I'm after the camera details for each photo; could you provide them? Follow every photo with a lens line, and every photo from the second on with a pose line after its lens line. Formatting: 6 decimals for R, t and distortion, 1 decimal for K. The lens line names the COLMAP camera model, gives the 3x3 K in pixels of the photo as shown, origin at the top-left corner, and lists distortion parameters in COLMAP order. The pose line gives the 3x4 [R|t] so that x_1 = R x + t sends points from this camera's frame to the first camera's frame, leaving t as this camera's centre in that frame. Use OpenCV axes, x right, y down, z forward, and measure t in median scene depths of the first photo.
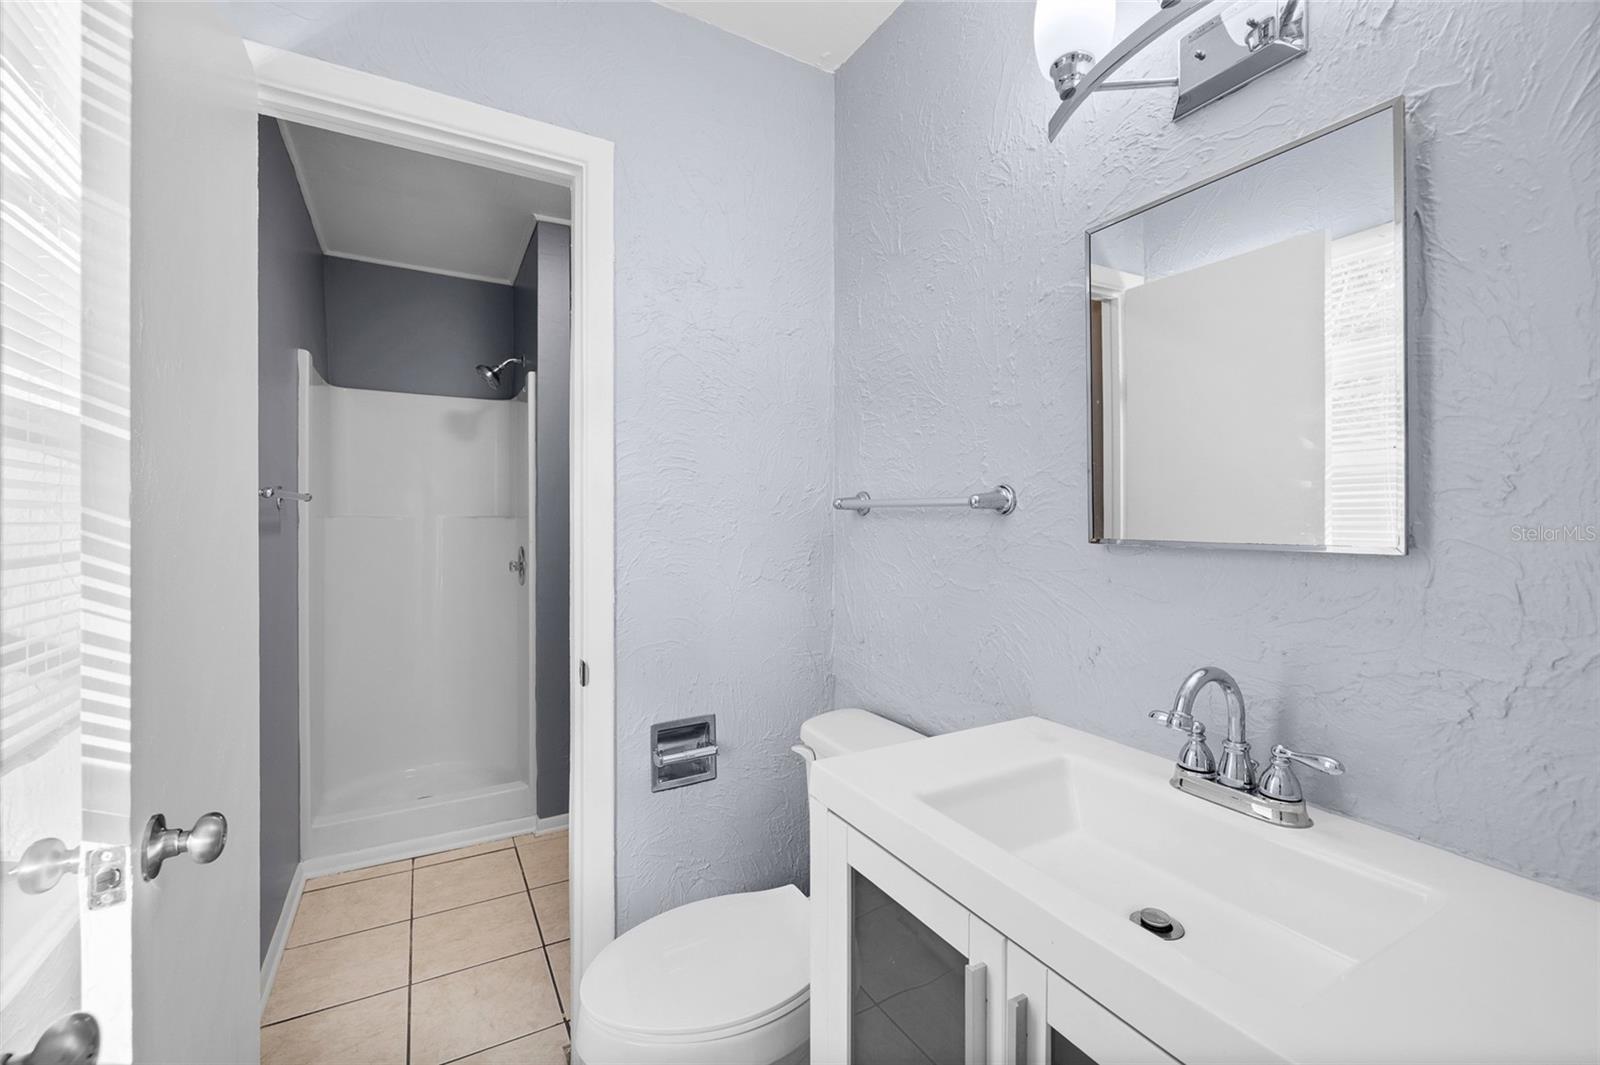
lens RADIAL K [[663.5, 0, 803.3], [0, 663.5, 526.3], [0, 0, 1]] dist [-0.014918, -0.000165]
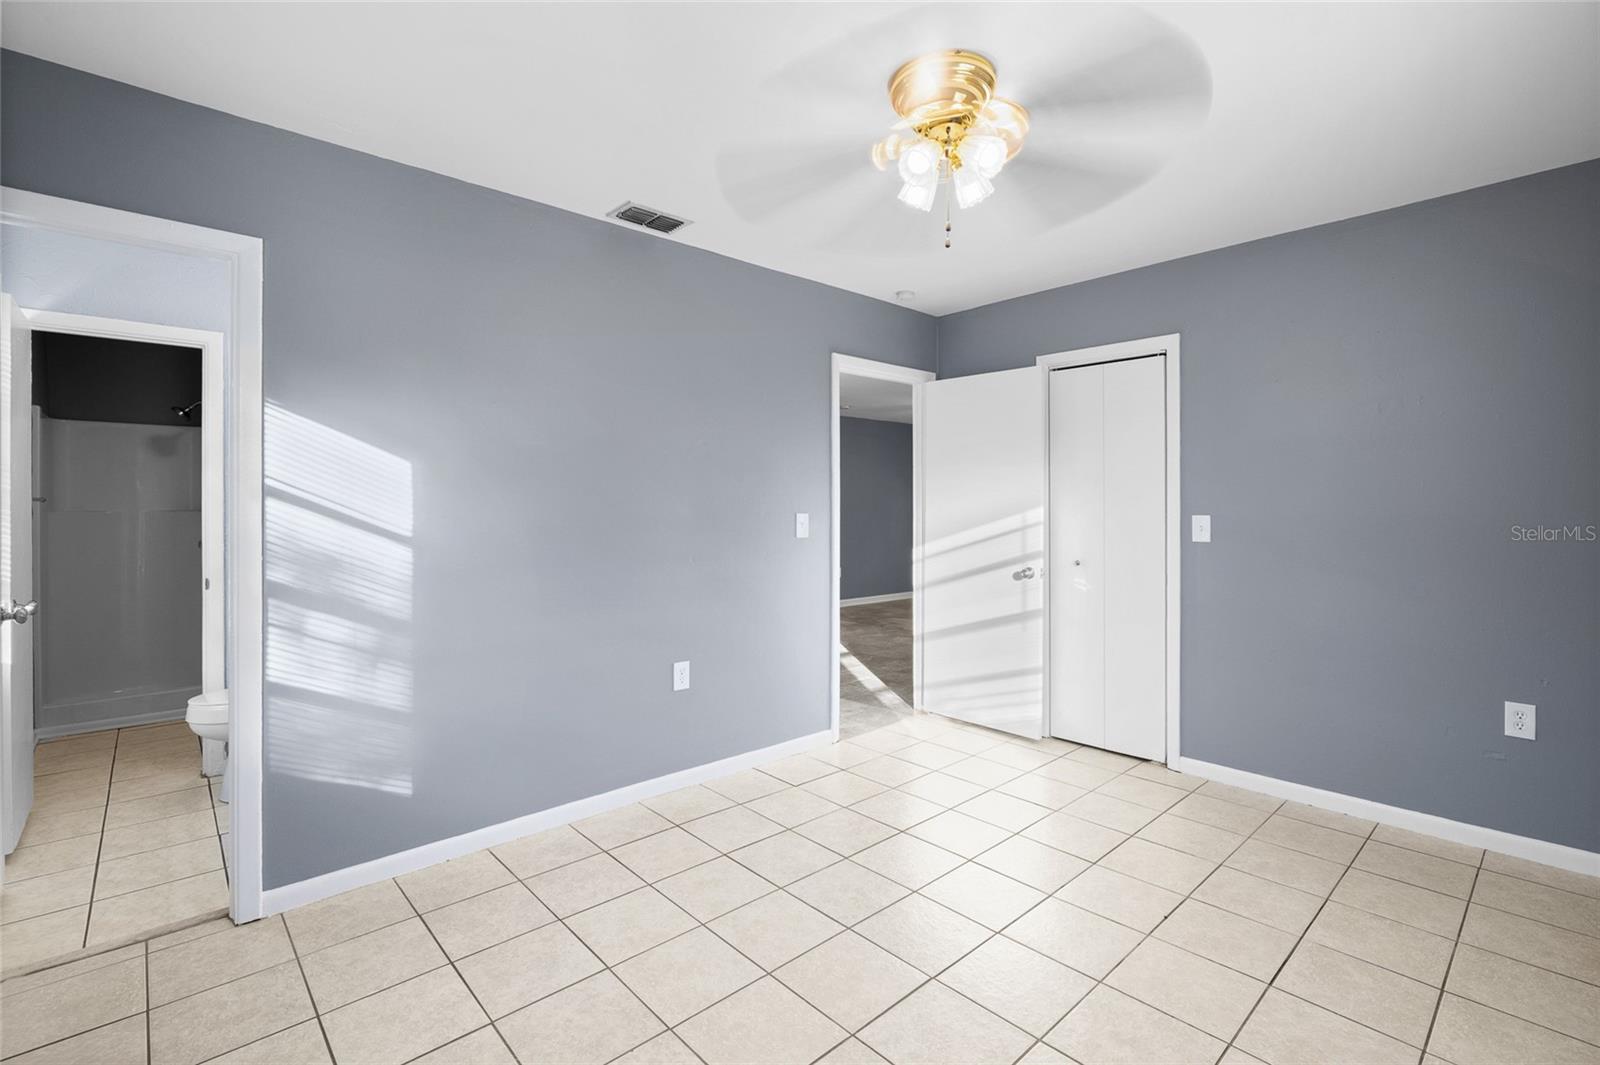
lens RADIAL K [[720.2, 0, 803.6], [0, 720.2, 527.0], [0, 0, 1]] dist [-0.003442, 0.000208]
pose [[0.977511, 0.001011, 0.210881, 0.590043], [-0.001975, 0.999989, 0.004361, 0.013329], [-0.210874, -0.004680, 0.977502, -0.930224]]
